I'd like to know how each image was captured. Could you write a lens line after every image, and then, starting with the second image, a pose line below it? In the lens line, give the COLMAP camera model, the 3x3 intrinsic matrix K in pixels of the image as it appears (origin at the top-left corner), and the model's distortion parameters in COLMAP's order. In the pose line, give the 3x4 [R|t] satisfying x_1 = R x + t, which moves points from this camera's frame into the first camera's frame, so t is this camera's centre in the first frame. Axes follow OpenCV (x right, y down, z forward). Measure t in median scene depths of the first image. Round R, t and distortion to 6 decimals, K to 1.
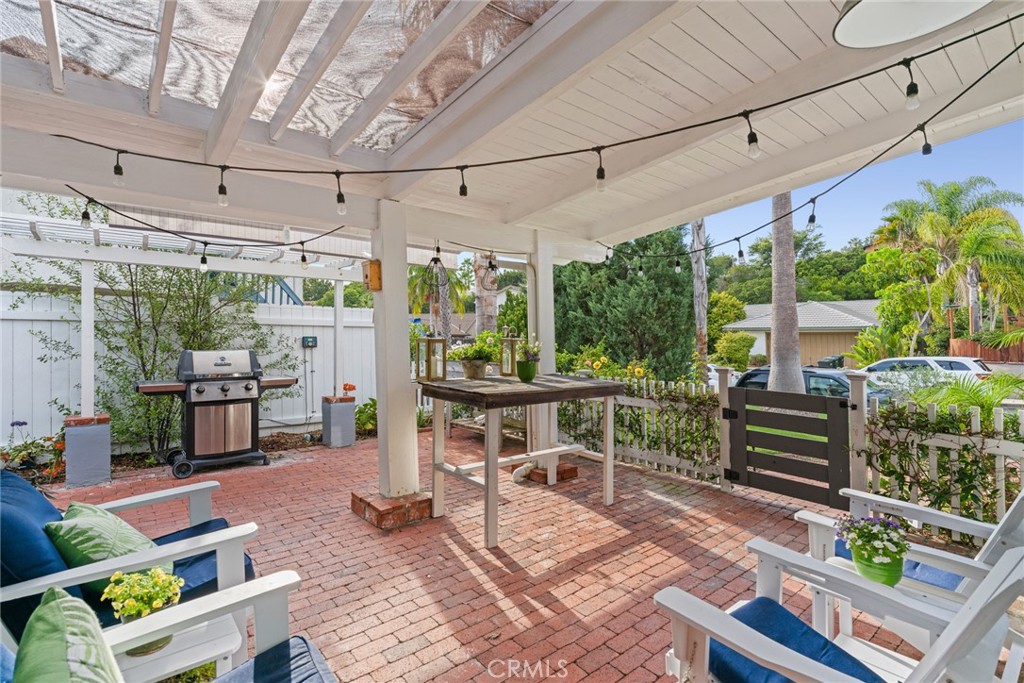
lens RADIAL K [[479.5, 0, 509.9], [0, 479.5, 330.7], [0, 0, 1]] dist [0.048123, 0.000370]
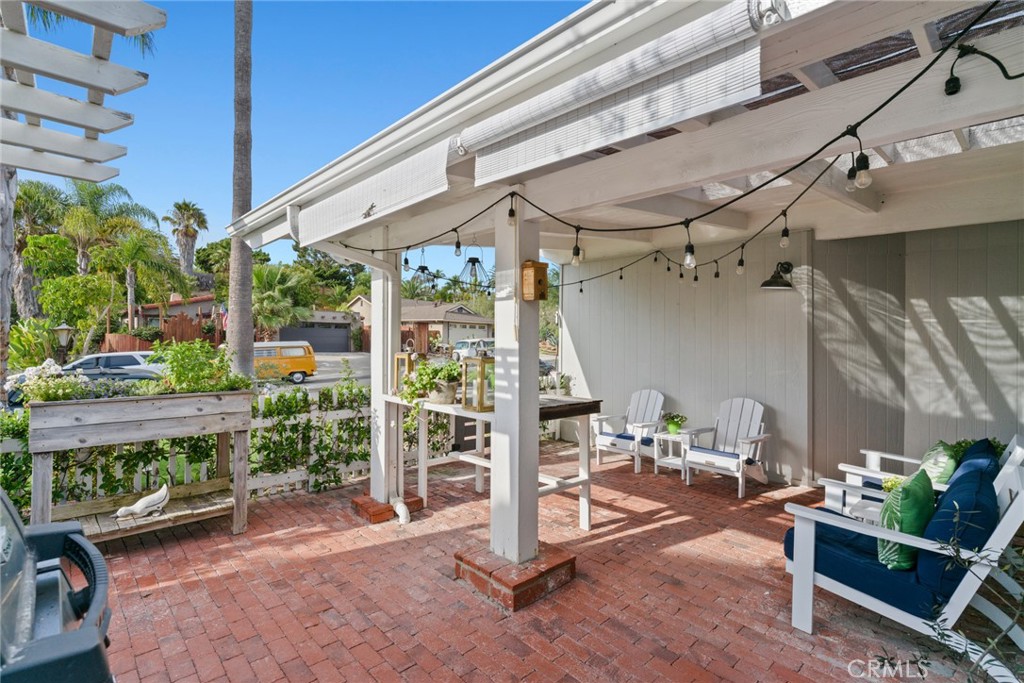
lens RADIAL K [[479.5, 0, 509.9], [0, 479.5, 330.7], [0, 0, 1]] dist [0.048123, 0.000370]
pose [[-0.053663, 0.004436, 0.998549, -0.908277], [-0.025723, 0.999652, -0.005823, -0.026120], [-0.998228, -0.025998, -0.053530, 0.931701]]
